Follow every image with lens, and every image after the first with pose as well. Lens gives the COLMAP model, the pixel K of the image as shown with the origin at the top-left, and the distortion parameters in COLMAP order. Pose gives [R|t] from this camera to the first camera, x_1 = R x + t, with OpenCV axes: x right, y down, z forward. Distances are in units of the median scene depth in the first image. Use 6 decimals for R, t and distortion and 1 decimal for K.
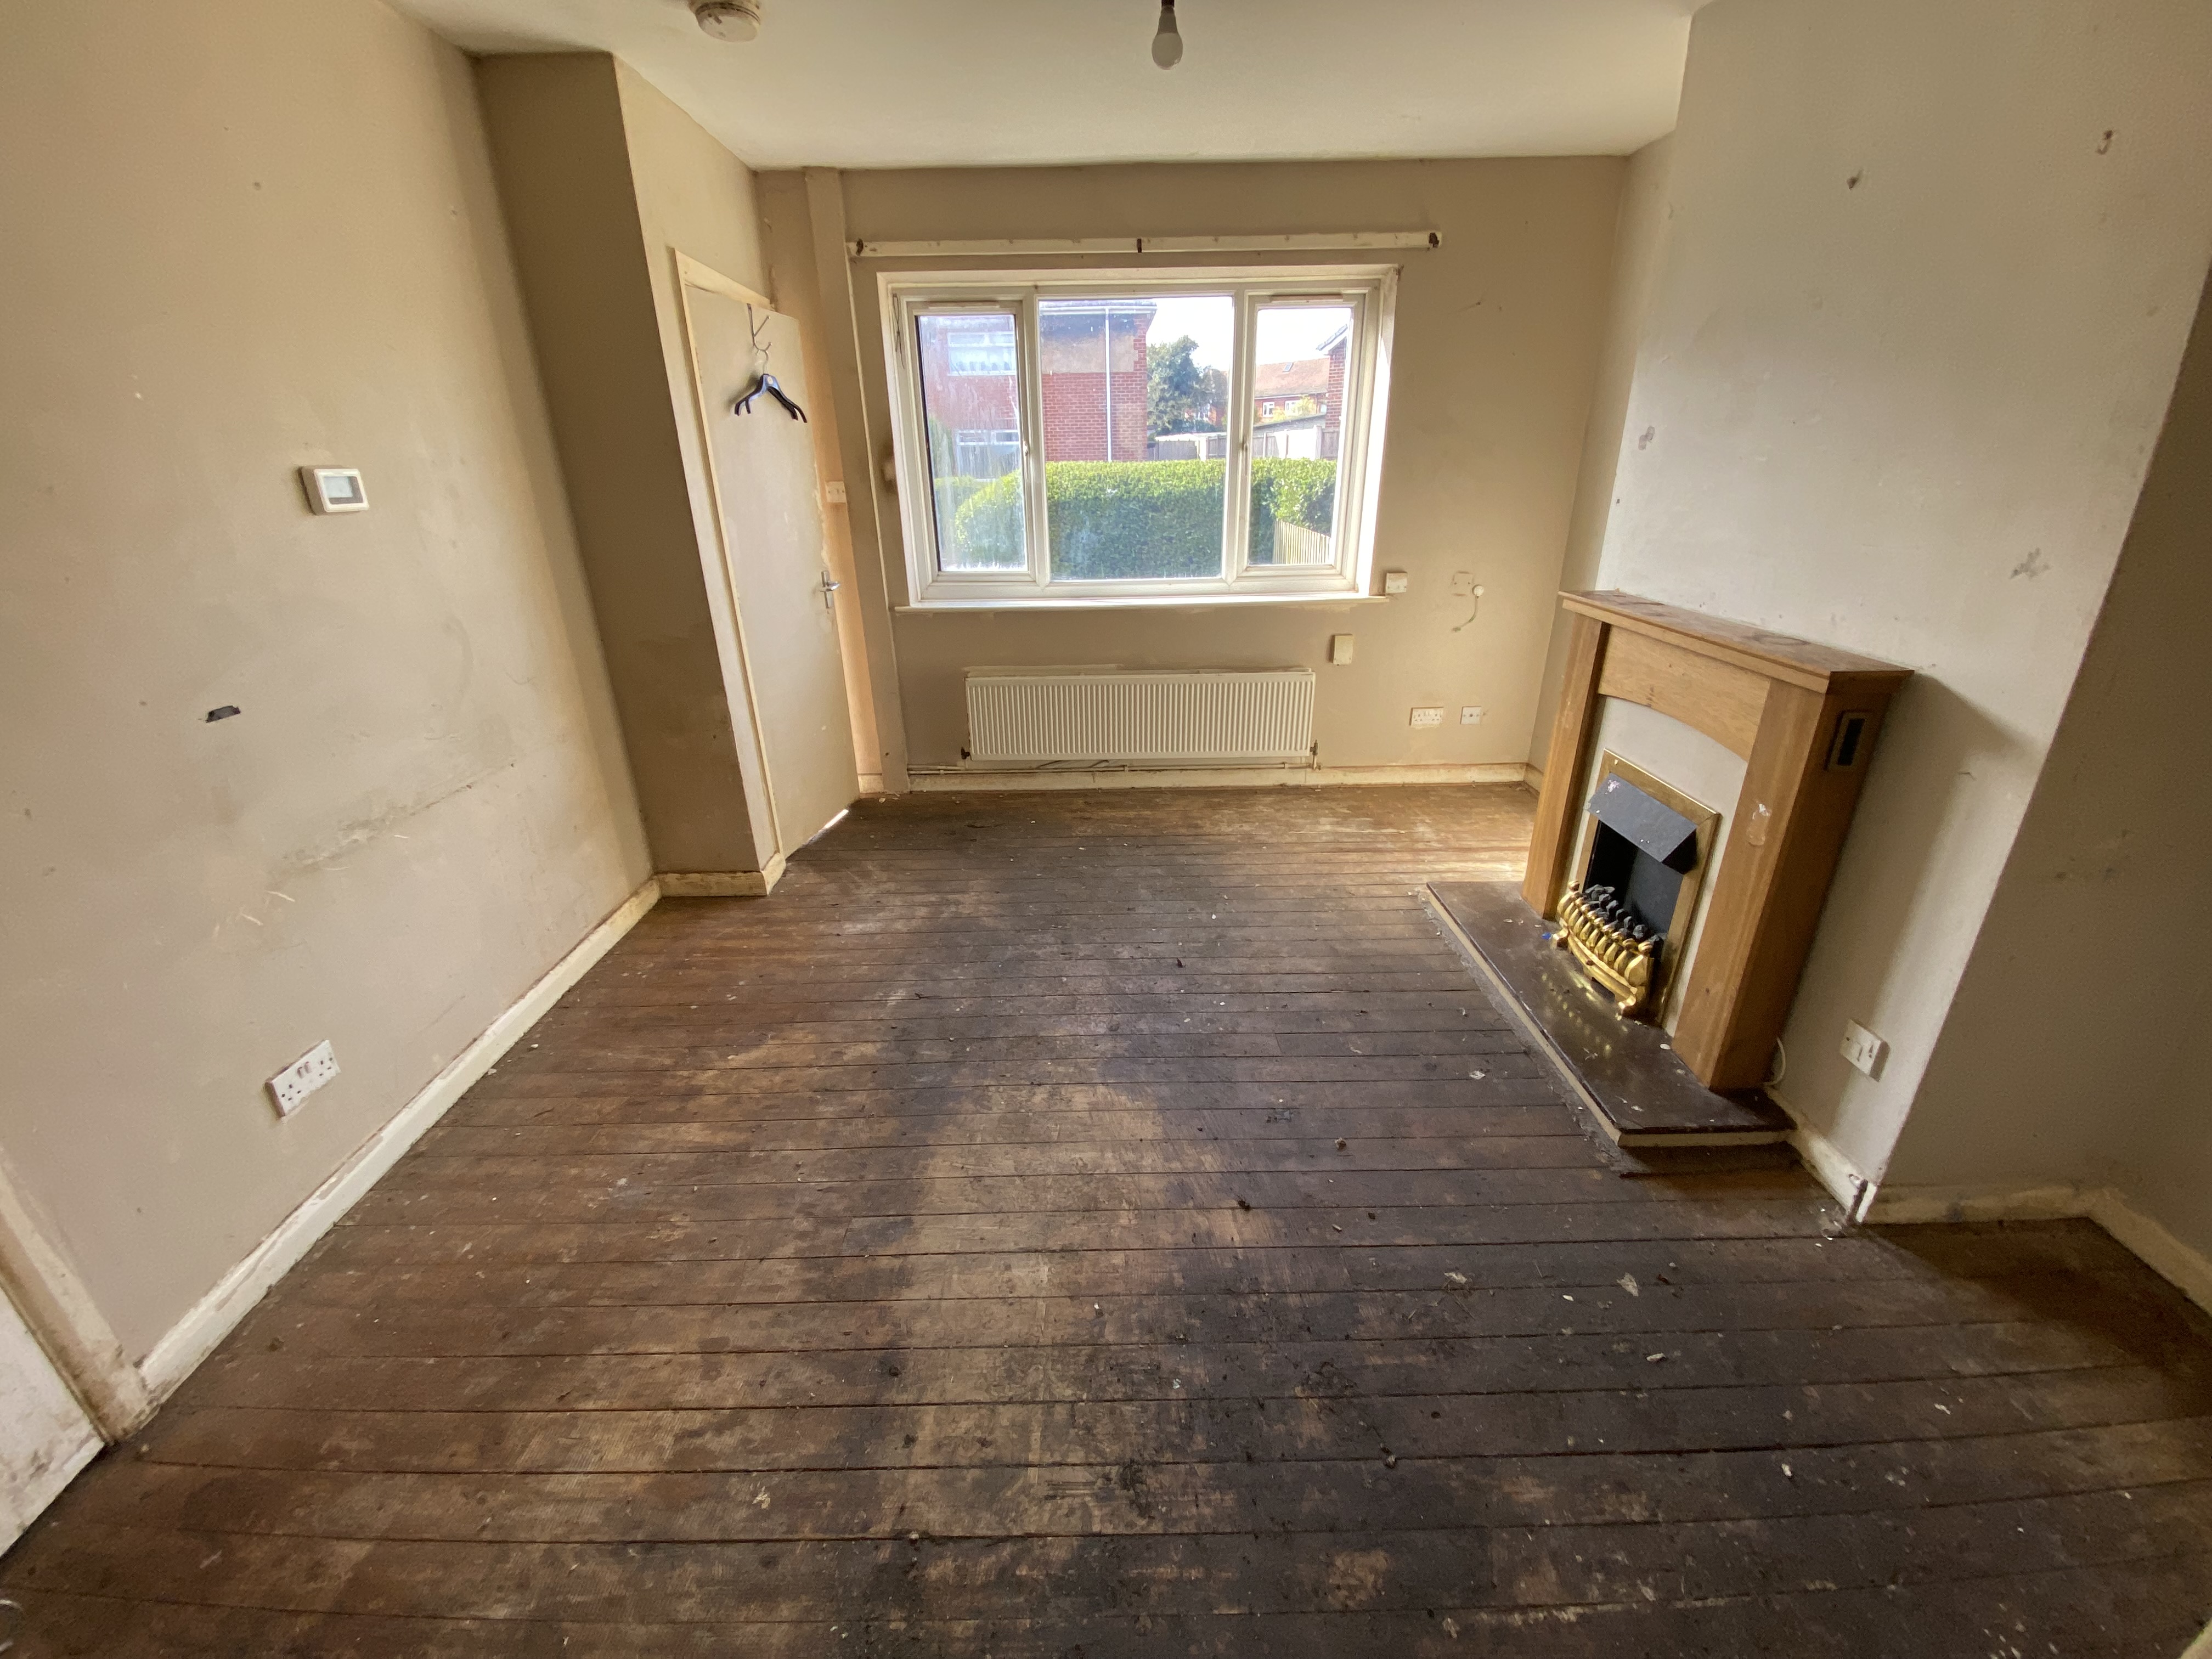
lens RADIAL K [[893.0, 0, 1103.0], [0, 893.0, 826.7], [0, 0, 1]] dist [0.043056, -0.031858]
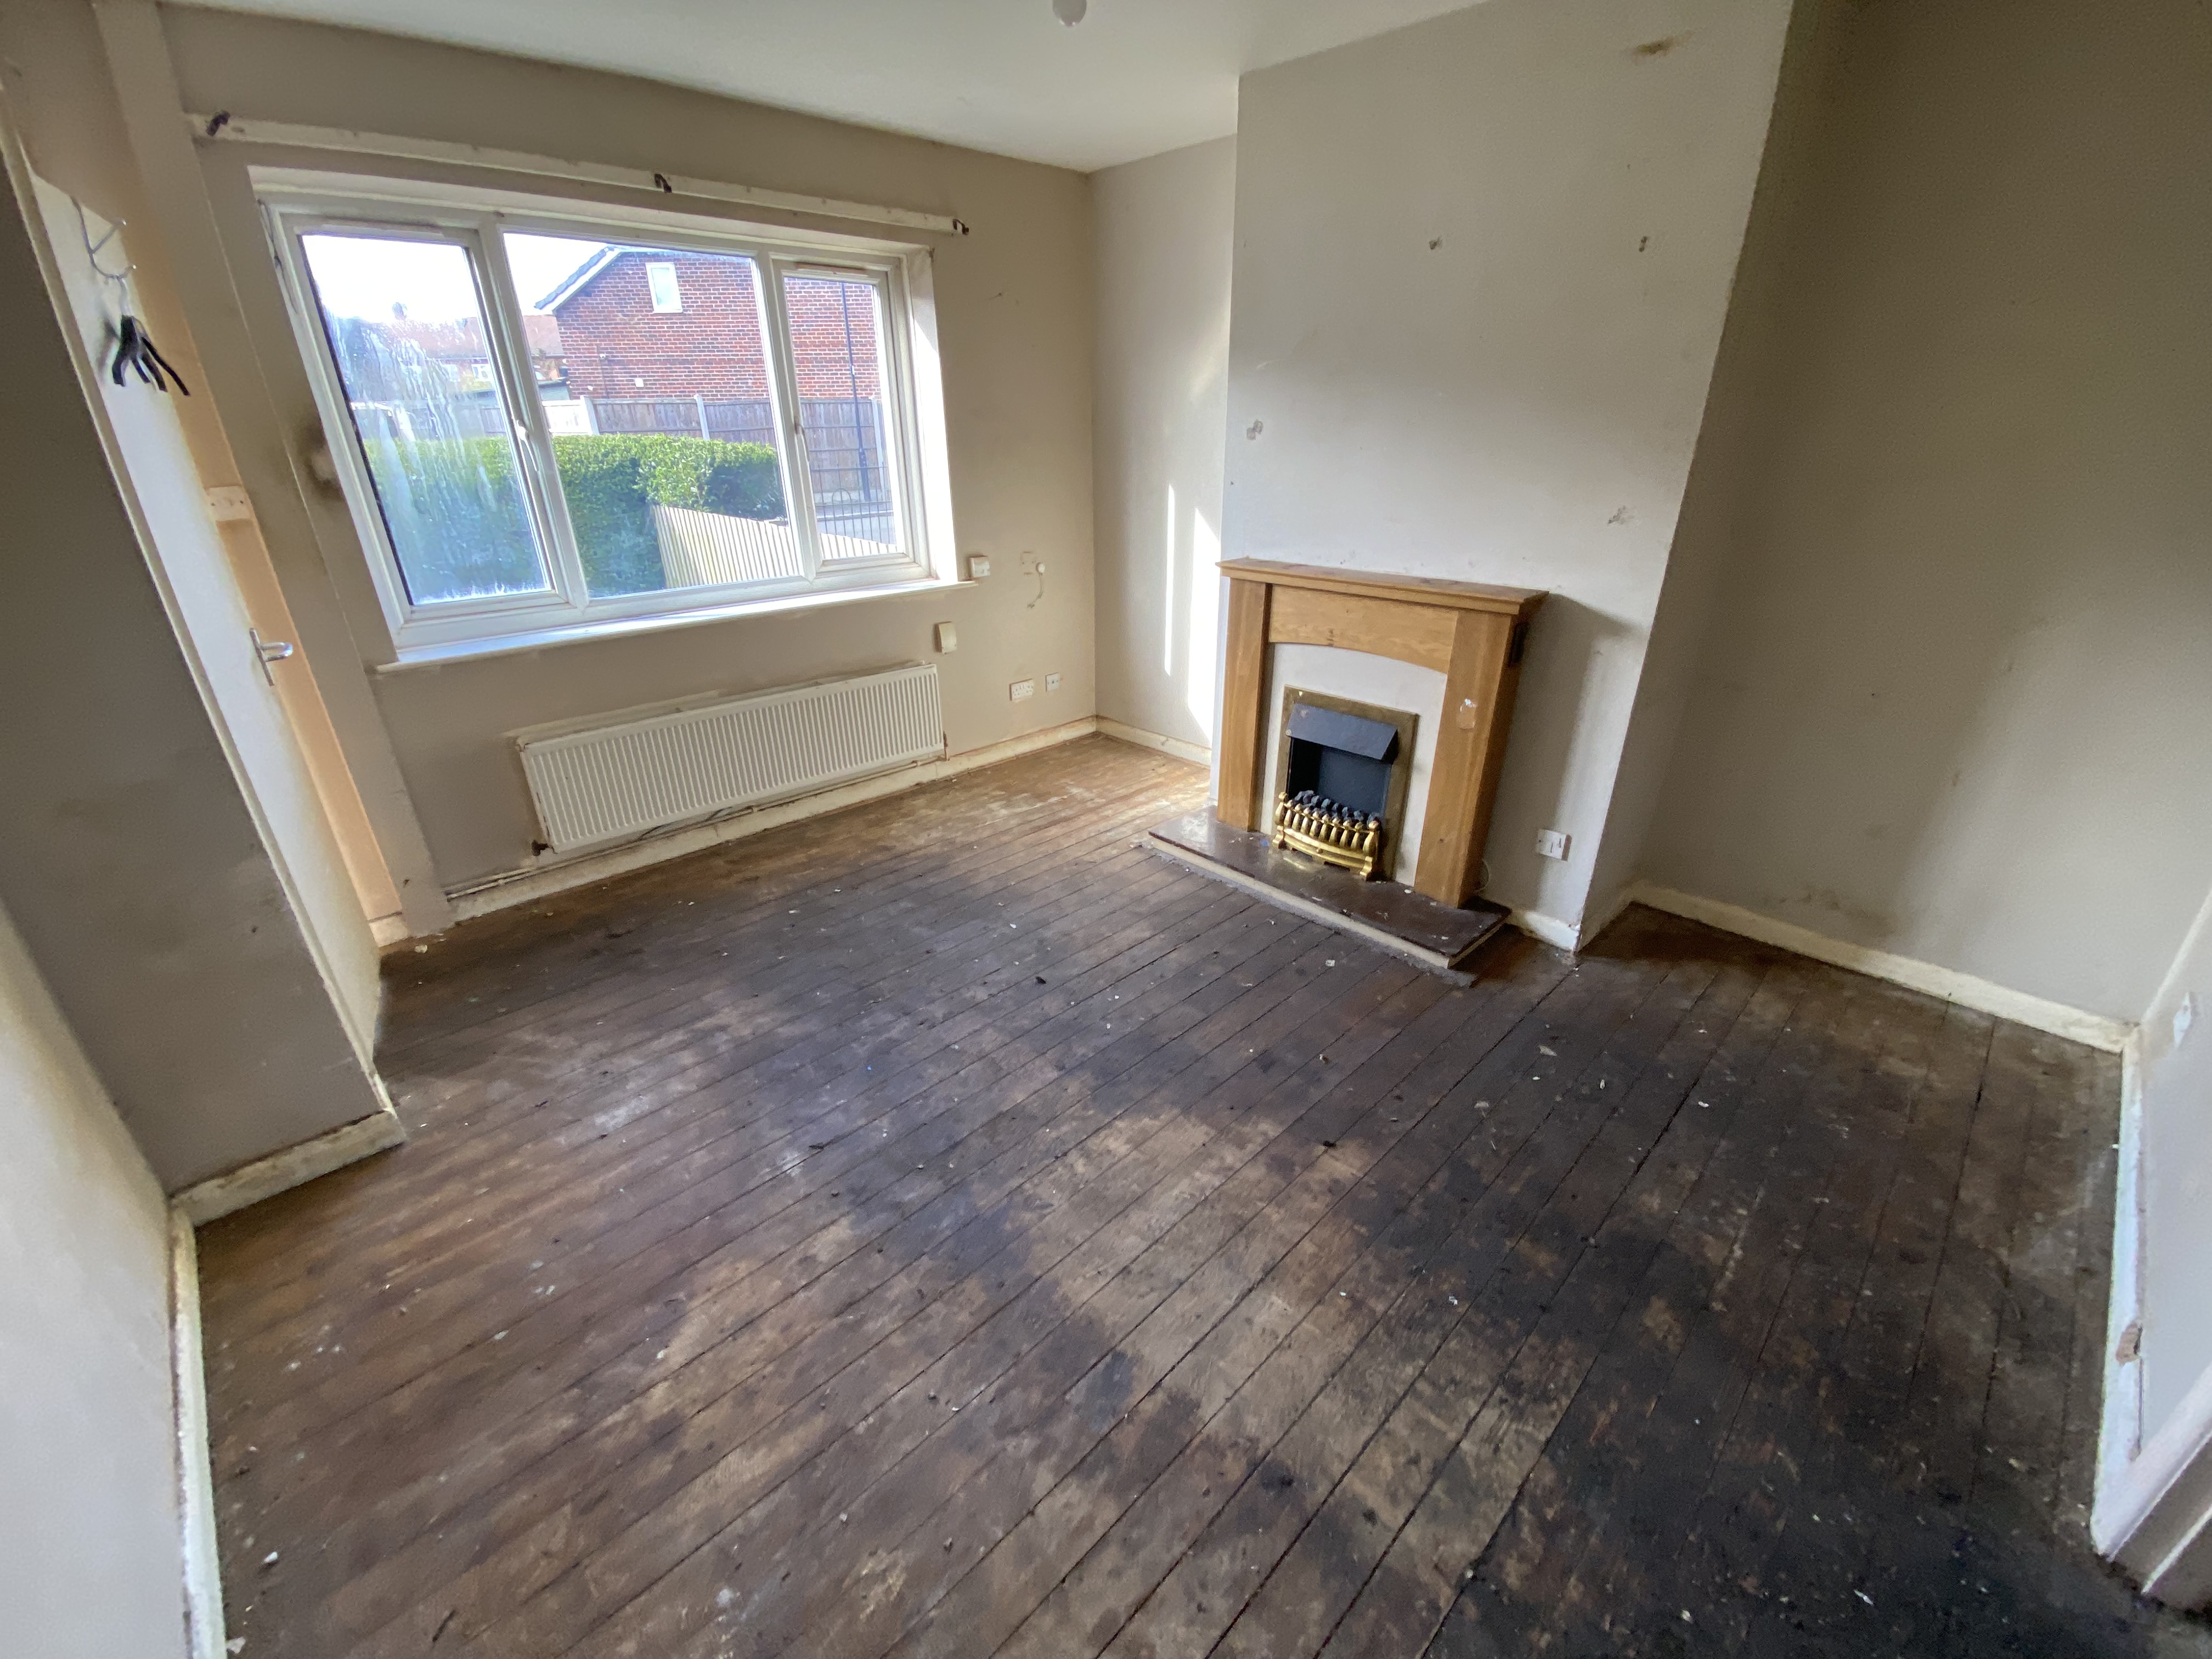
lens RADIAL K [[894.0, 0, 1106.0], [0, 894.0, 829.5], [0, 0, 1]] dist [0.034222, -0.031265]
pose [[0.725523, -0.276062, 0.630402, -0.416490], [0.258116, 0.958304, 0.122593, -0.100120], [-0.637960, 0.073773, 0.766528, 0.206522]]
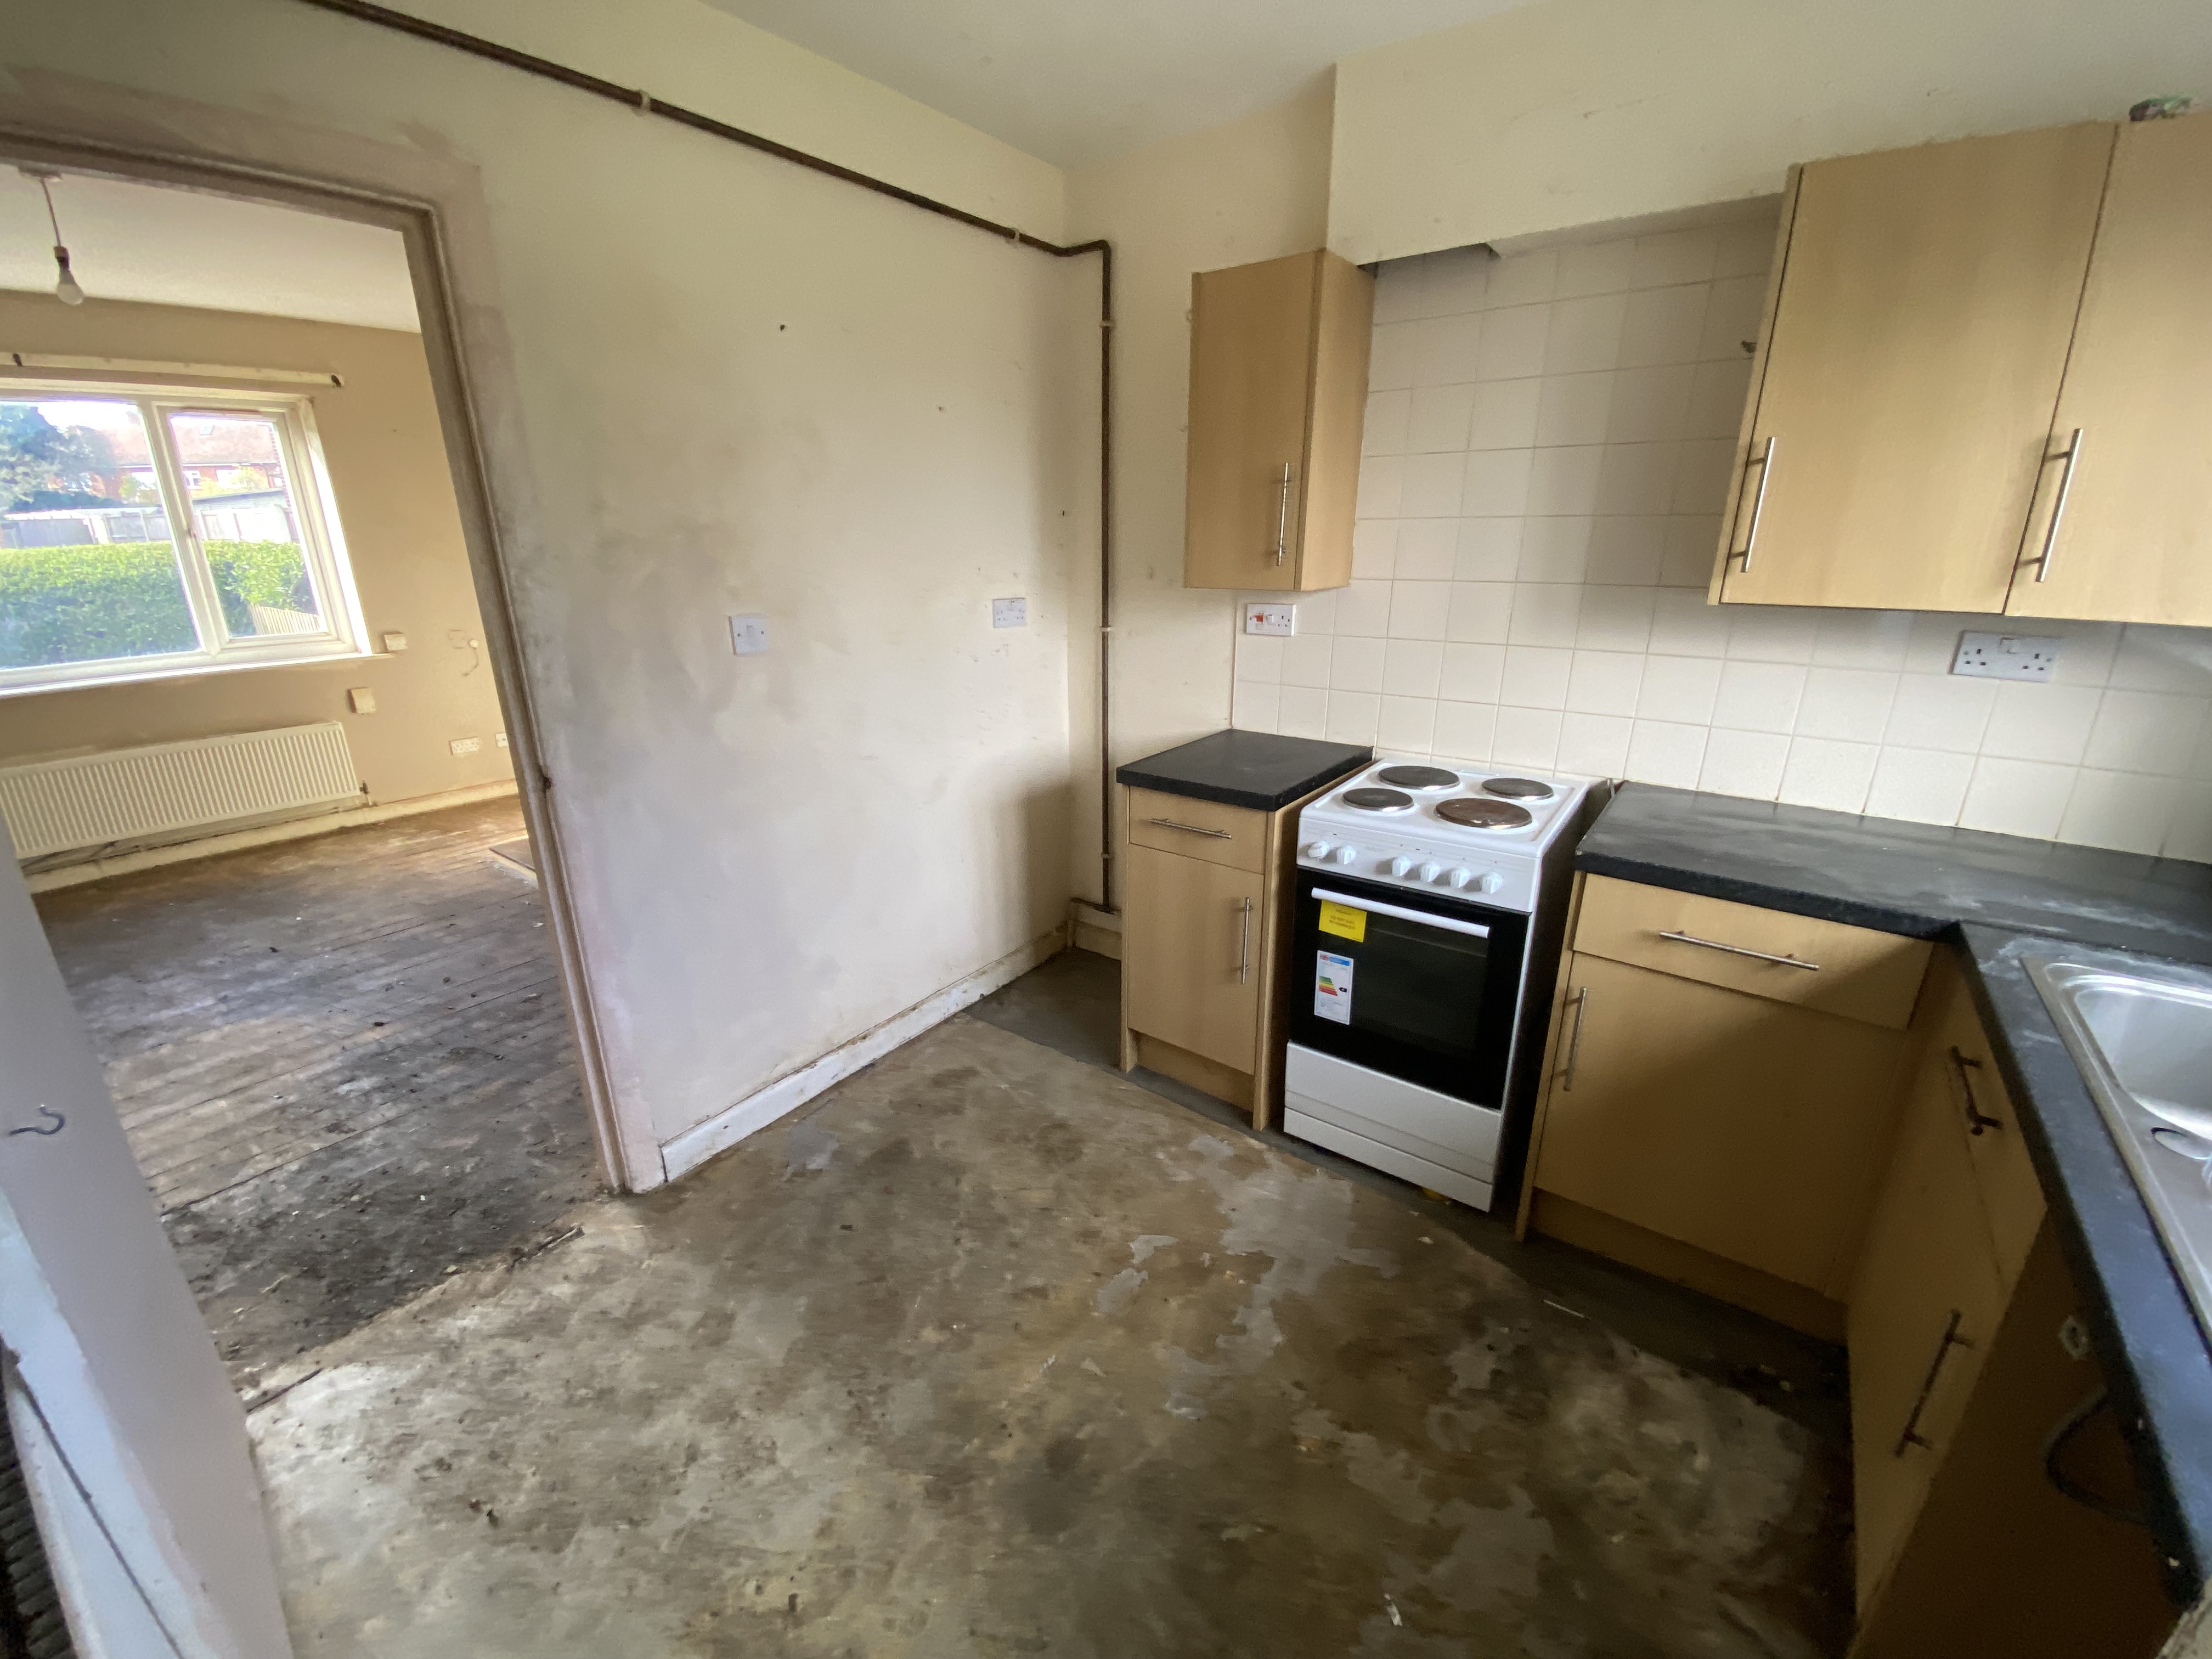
lens RADIAL K [[893.0, 0, 1103.0], [0, 893.0, 826.7], [0, 0, 1]] dist [0.043056, -0.031858]
pose [[0.601411, -0.232834, 0.764260, -0.133168], [0.295146, 0.953673, 0.058283, 0.250286], [-0.742424, 0.190516, 0.642270, -0.634855]]
